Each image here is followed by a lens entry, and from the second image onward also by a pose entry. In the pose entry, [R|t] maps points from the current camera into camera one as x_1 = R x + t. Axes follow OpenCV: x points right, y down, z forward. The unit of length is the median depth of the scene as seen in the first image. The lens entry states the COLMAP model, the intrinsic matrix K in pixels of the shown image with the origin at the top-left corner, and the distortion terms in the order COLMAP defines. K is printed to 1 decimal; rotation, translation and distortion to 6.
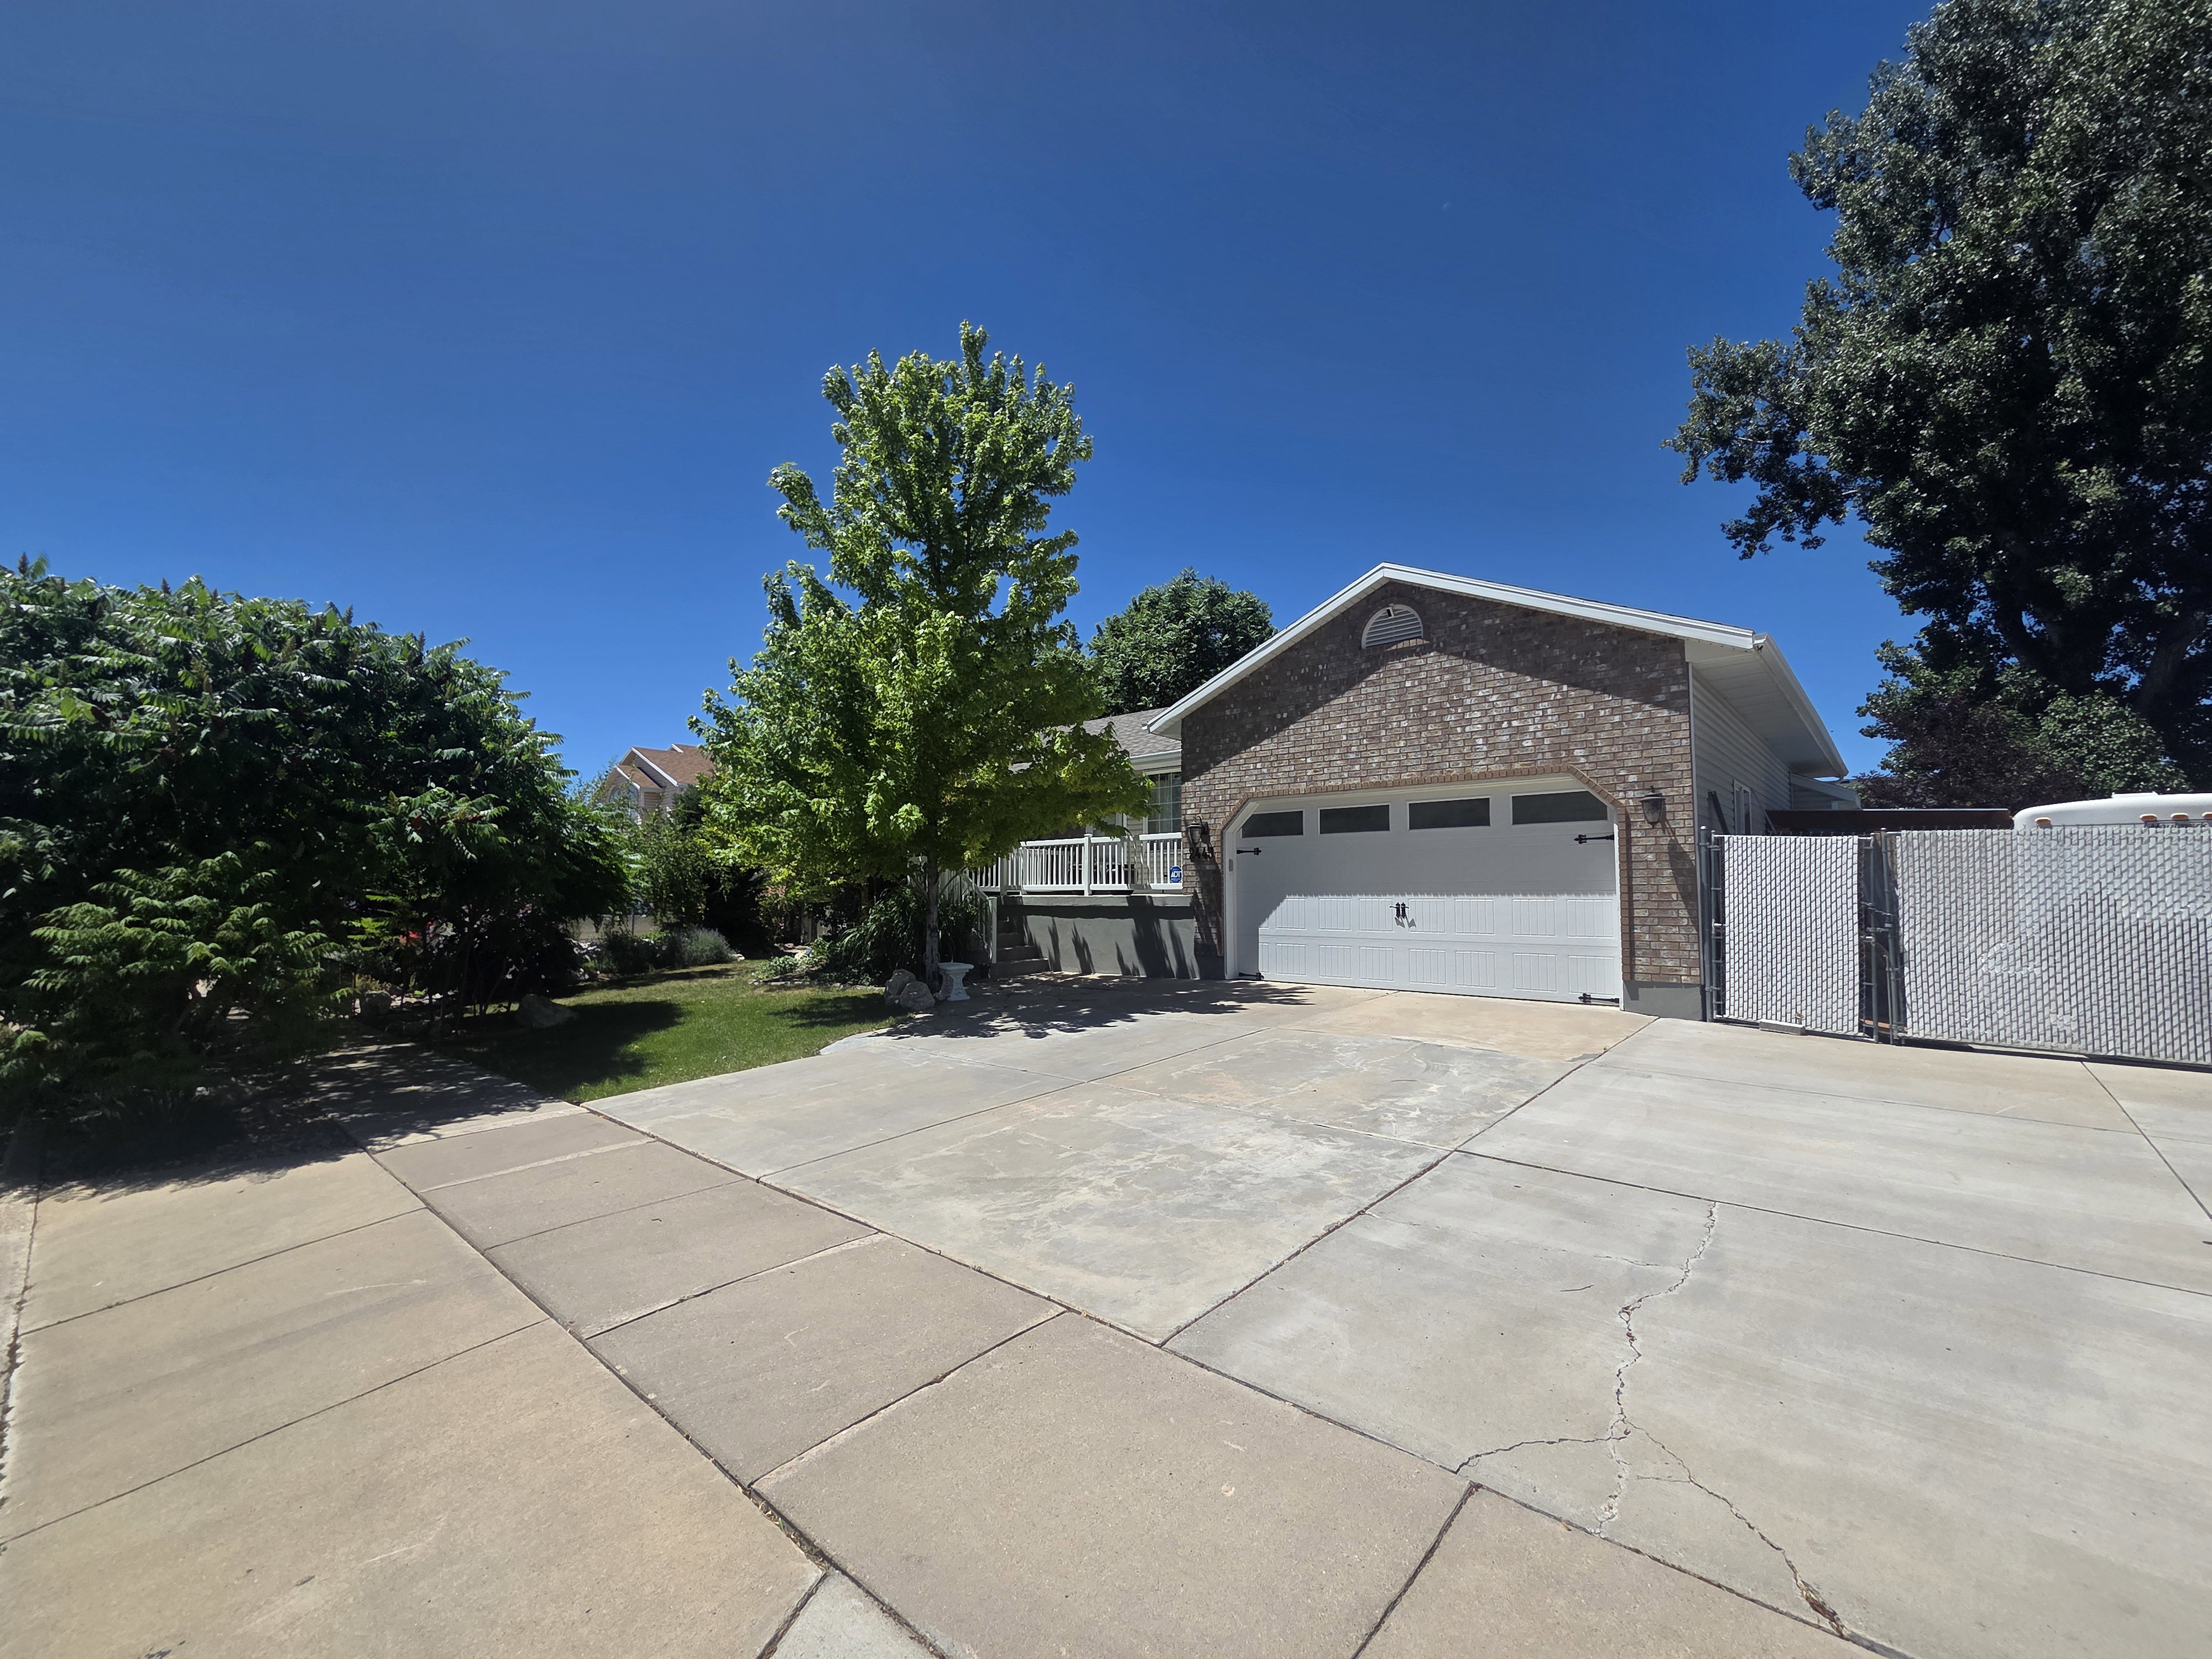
lens RADIAL K [[900.6, 0, 1114.1], [0, 900.6, 837.4], [0, 0, 1]] dist [0.002930, -0.000871]
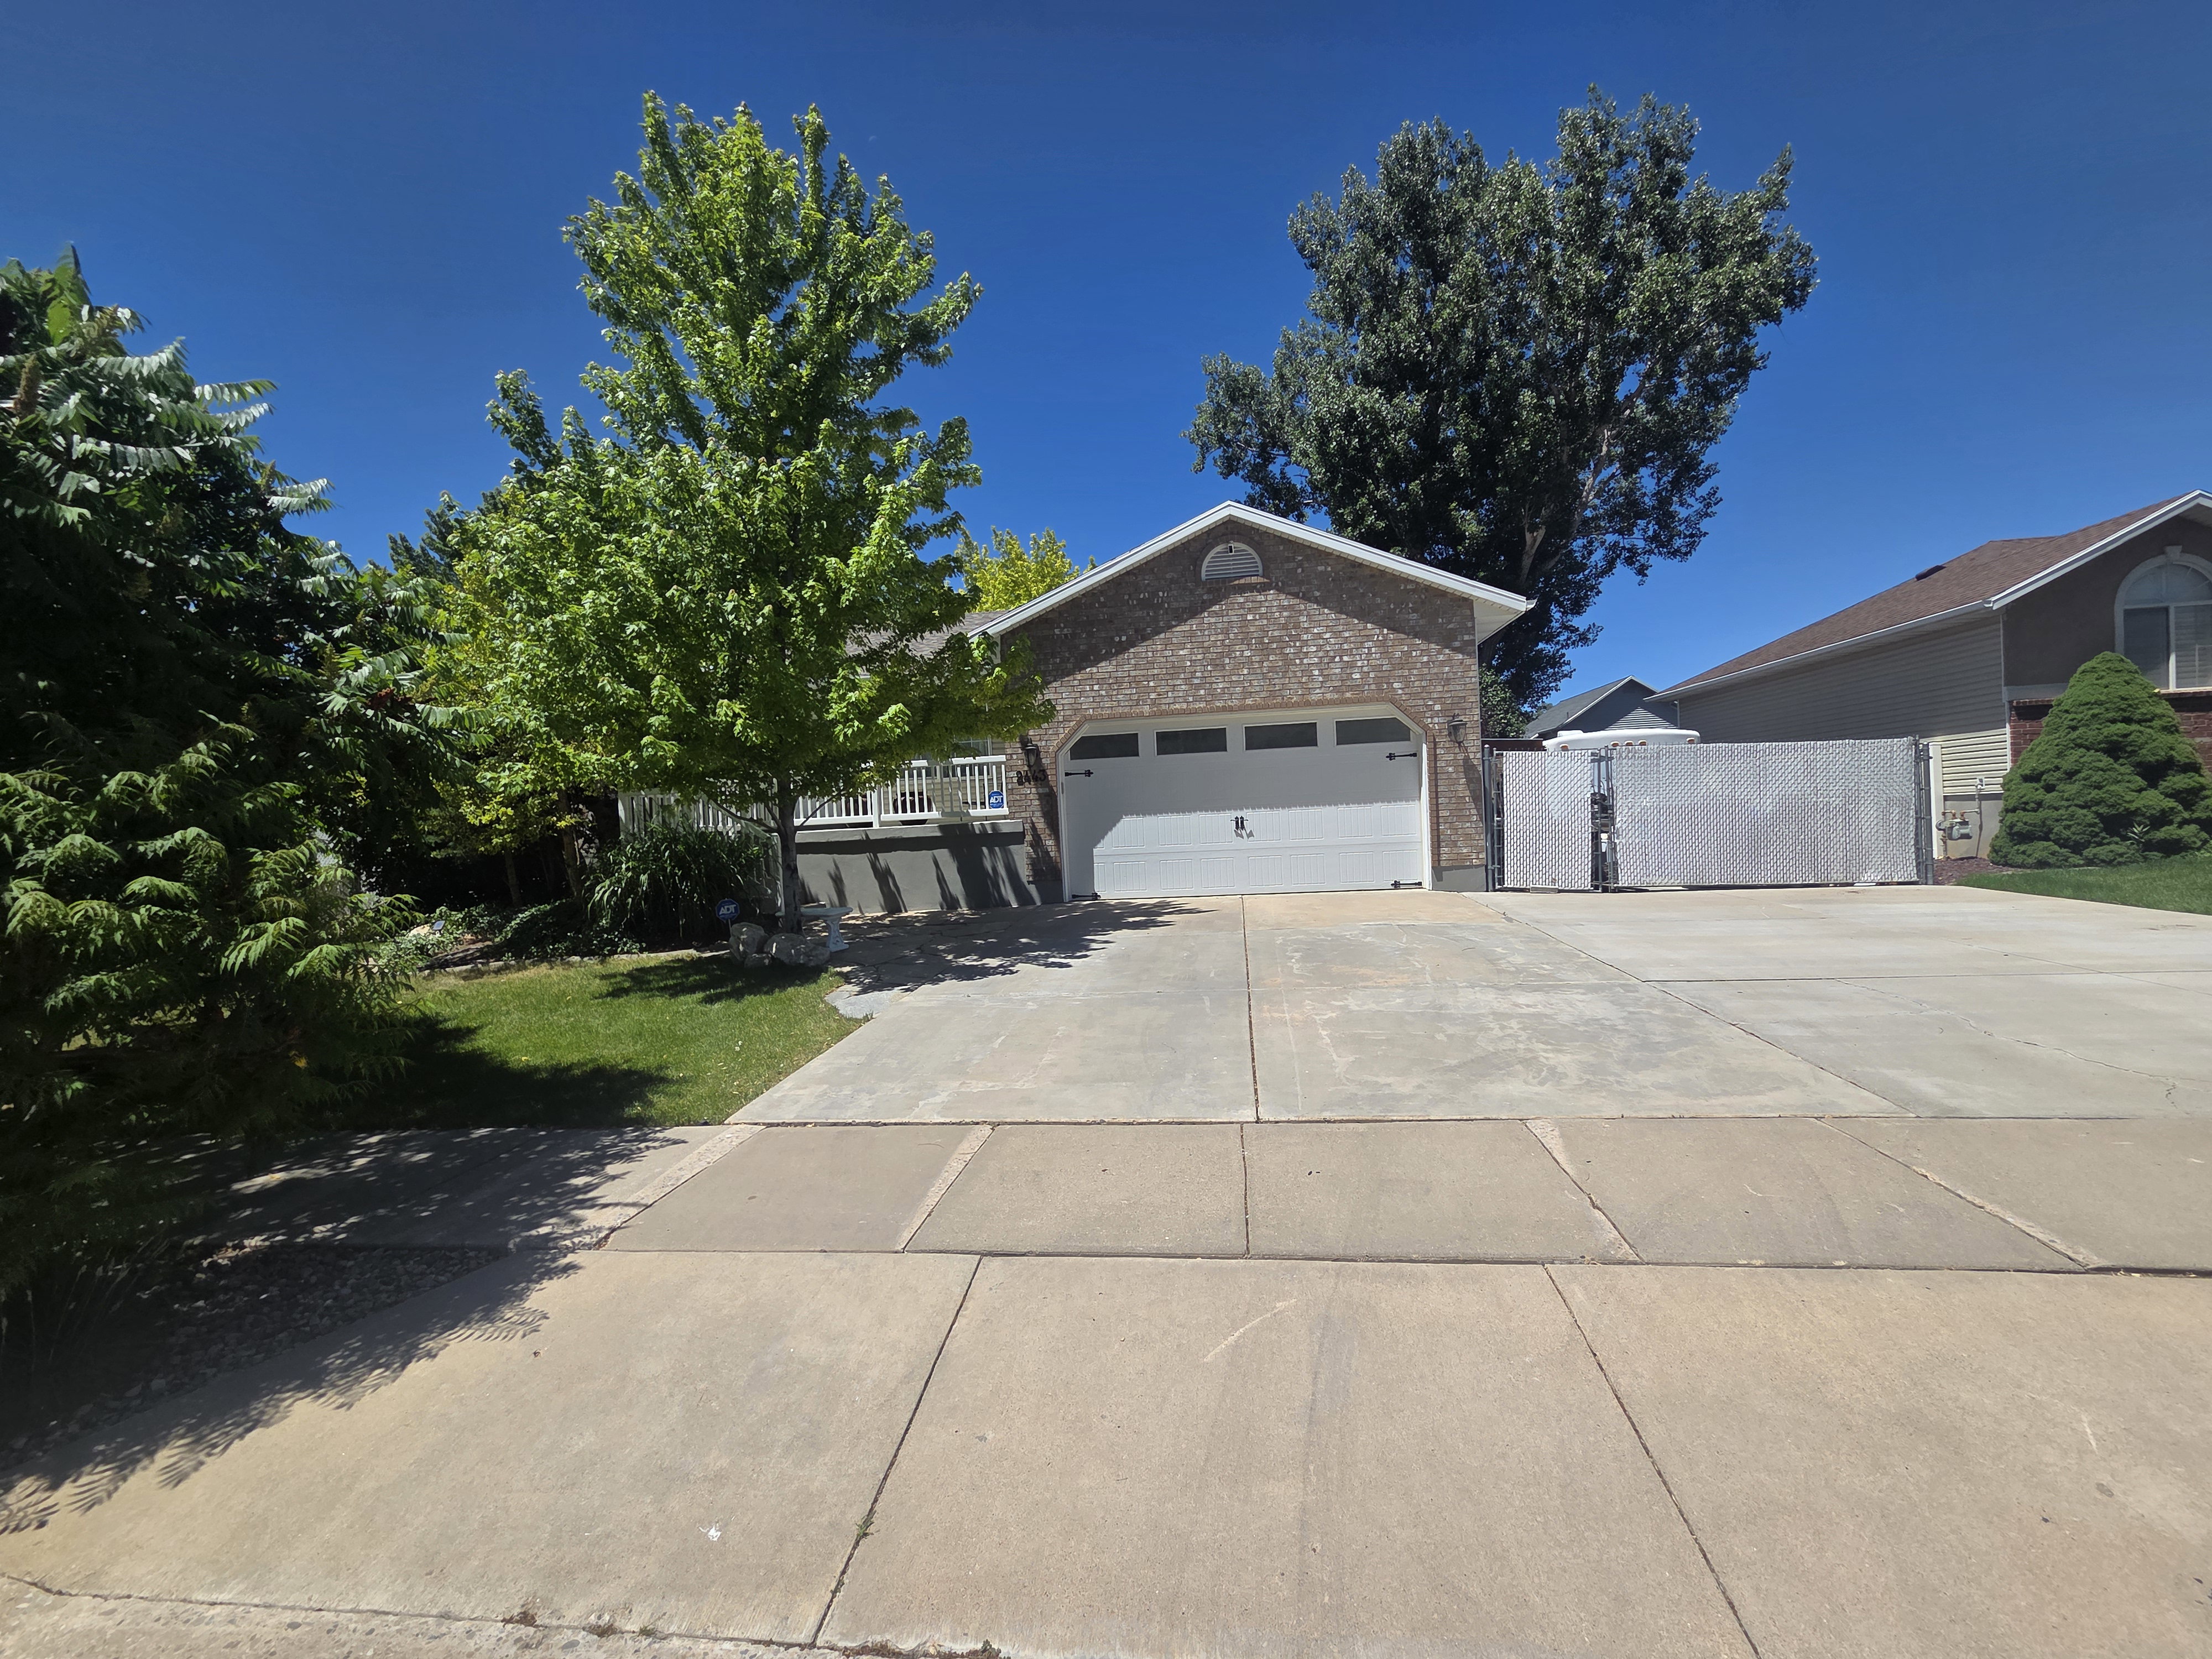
lens RADIAL K [[900.6, 0, 1115.2], [0, 900.6, 829.5], [0, 0, 1]] dist [0.002930, -0.000871]
pose [[0.833930, -0.043028, 0.550190, -0.462848], [0.012413, 0.998166, 0.059249, 0.023149], [-0.551731, -0.042580, 0.832935, 0.175894]]
